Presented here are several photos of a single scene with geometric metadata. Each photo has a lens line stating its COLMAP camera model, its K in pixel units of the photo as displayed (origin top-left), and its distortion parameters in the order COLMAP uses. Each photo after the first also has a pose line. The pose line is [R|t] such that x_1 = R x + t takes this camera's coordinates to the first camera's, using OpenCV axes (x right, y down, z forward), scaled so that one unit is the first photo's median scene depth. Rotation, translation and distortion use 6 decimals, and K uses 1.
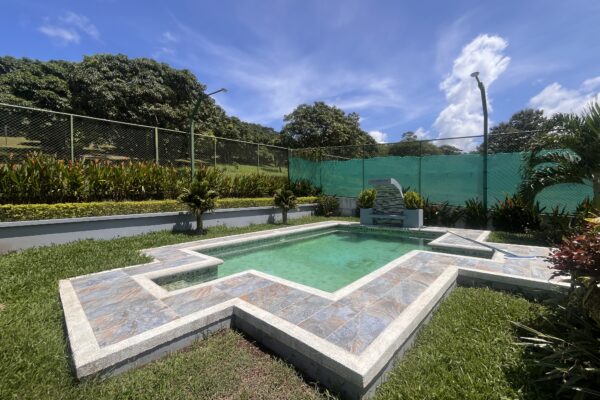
lens RADIAL K [[246.2, 0, 298.5], [0, 246.2, 199.4], [0, 0, 1]] dist [-0.003509, 0.000663]
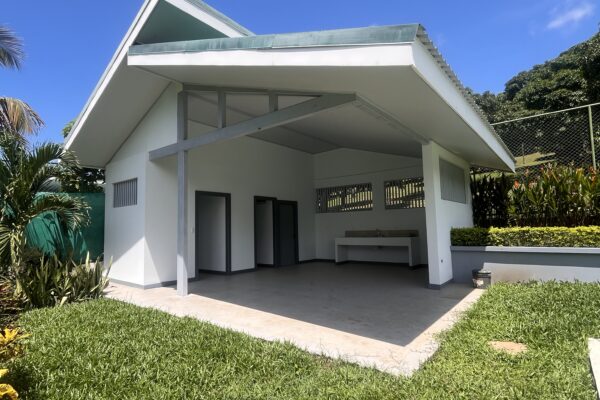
lens RADIAL K [[329.7, 0, 296.8], [0, 329.7, 200.3], [0, 0, 1]] dist [-0.002171, 0.001293]
pose [[0.089246, -0.067198, -0.993740, -0.042342], [0.003433, 0.997736, -0.067160, 0.001031], [0.996004, 0.002582, 0.089275, 0.041738]]
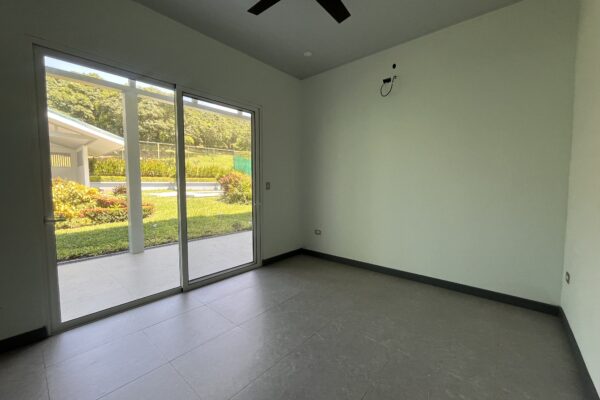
lens RADIAL K [[246.2, 0, 300.9], [0, 246.2, 199.6], [0, 0, 1]] dist [-0.003509, 0.000663]
pose [[0.998787, 0.016962, 0.046229, 0.629120], [-0.019055, 0.998795, 0.045234, 0.081025], [-0.045406, -0.046060, 0.997906, -1.344282]]
